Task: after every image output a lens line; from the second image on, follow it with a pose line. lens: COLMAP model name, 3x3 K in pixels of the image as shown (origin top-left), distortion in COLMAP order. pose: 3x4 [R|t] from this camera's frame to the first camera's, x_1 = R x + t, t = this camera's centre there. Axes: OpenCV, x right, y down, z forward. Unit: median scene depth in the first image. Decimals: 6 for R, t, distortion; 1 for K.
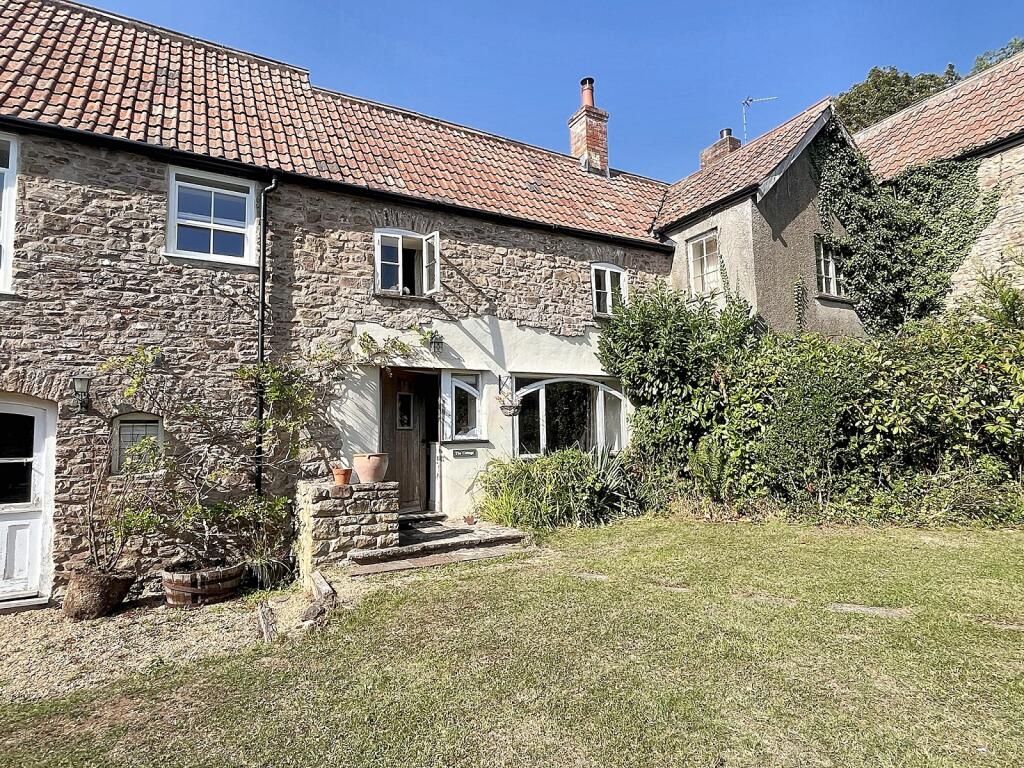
lens RADIAL K [[561.1, 0, 518.1], [0, 561.1, 388.0], [0, 0, 1]] dist [0.003440, -0.000182]
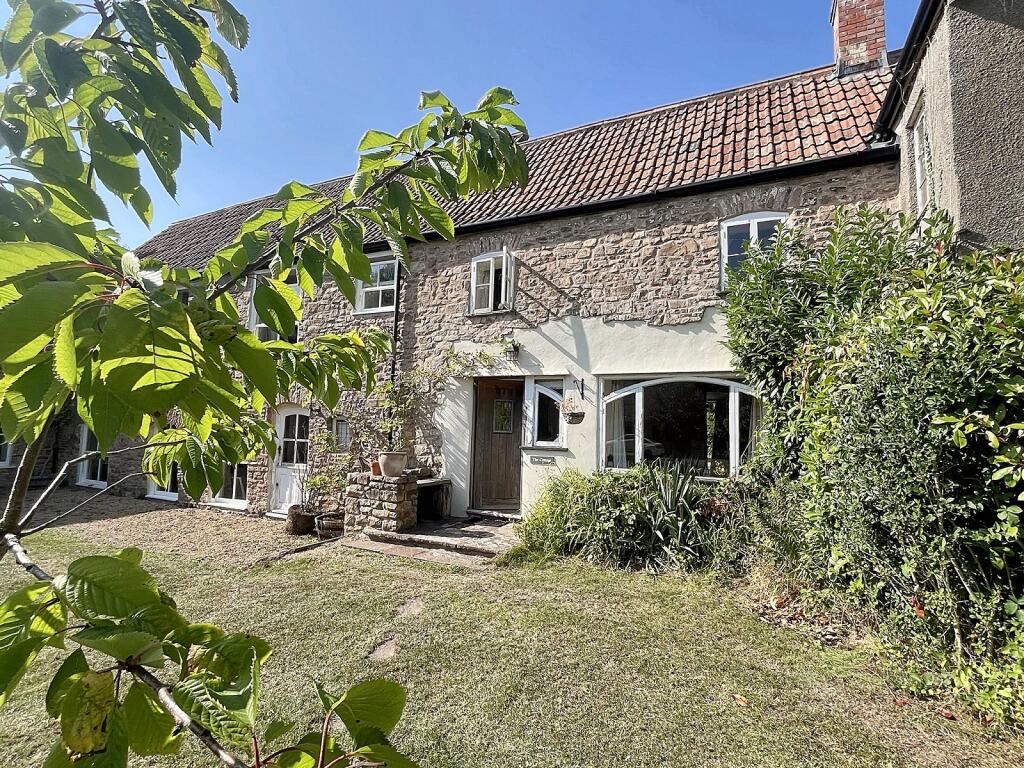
lens RADIAL K [[503.5, 0, 512.0], [0, 503.5, 384.0], [0, 0, 1]] dist [-0.001658, -0.000582]
pose [[0.557932, -0.034506, -0.829169, 0.662899], [0.029620, 0.999327, -0.021656, -0.000195], [0.829358, -0.012477, 0.558579, 0.500948]]
